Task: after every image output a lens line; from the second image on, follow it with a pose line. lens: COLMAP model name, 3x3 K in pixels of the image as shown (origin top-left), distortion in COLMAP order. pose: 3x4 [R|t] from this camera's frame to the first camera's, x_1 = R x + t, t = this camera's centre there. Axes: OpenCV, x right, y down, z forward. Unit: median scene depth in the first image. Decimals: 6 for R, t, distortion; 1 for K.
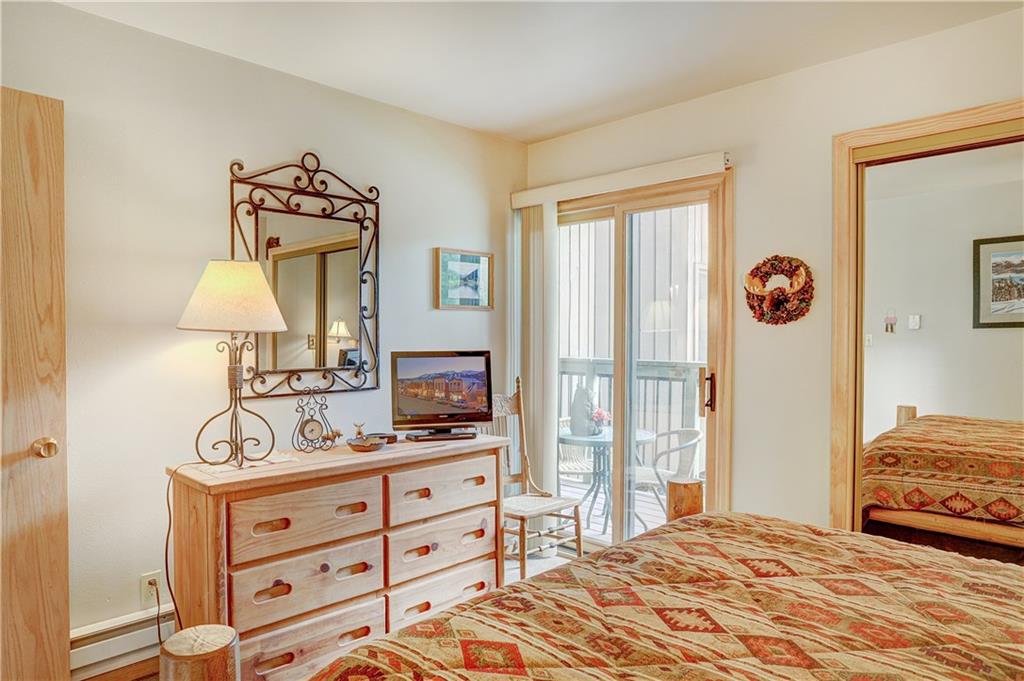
lens RADIAL K [[638.4, 0, 512.0], [0, 638.4, 340.5], [0, 0, 1]] dist [-0.003617, -0.001210]
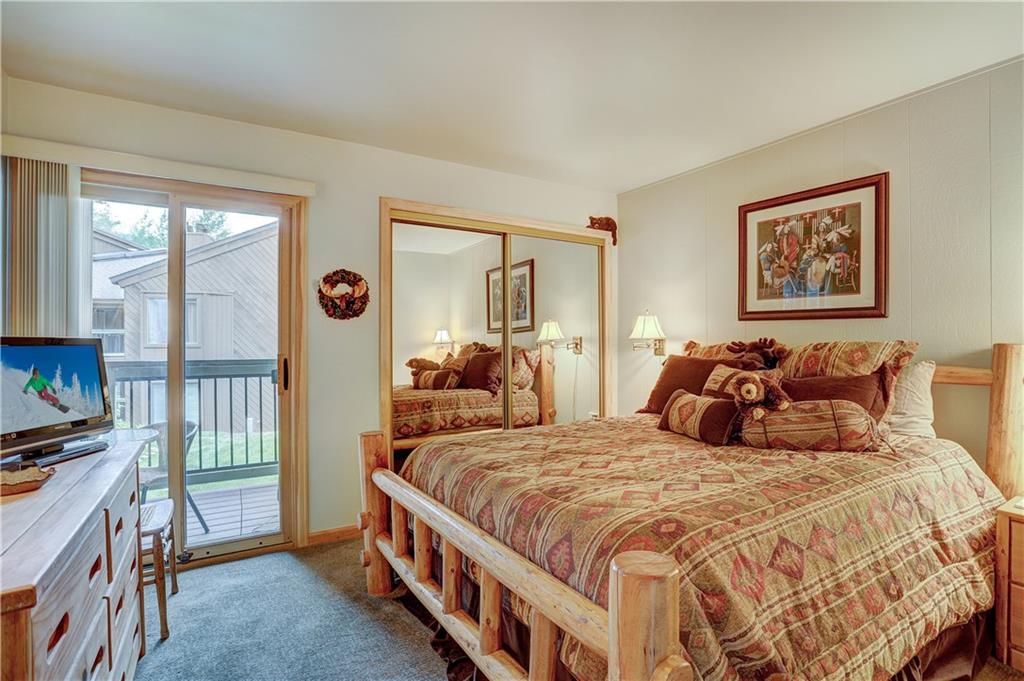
lens RADIAL K [[498.0, 0, 512.0], [0, 498.0, 340.5], [0, 0, 1]] dist [-0.074627, 0.033228]
pose [[0.246847, 0.004549, 0.969044, -0.532675], [0.020069, 0.999751, -0.009805, 0.038953], [-0.968847, 0.021868, 0.246694, 0.393648]]
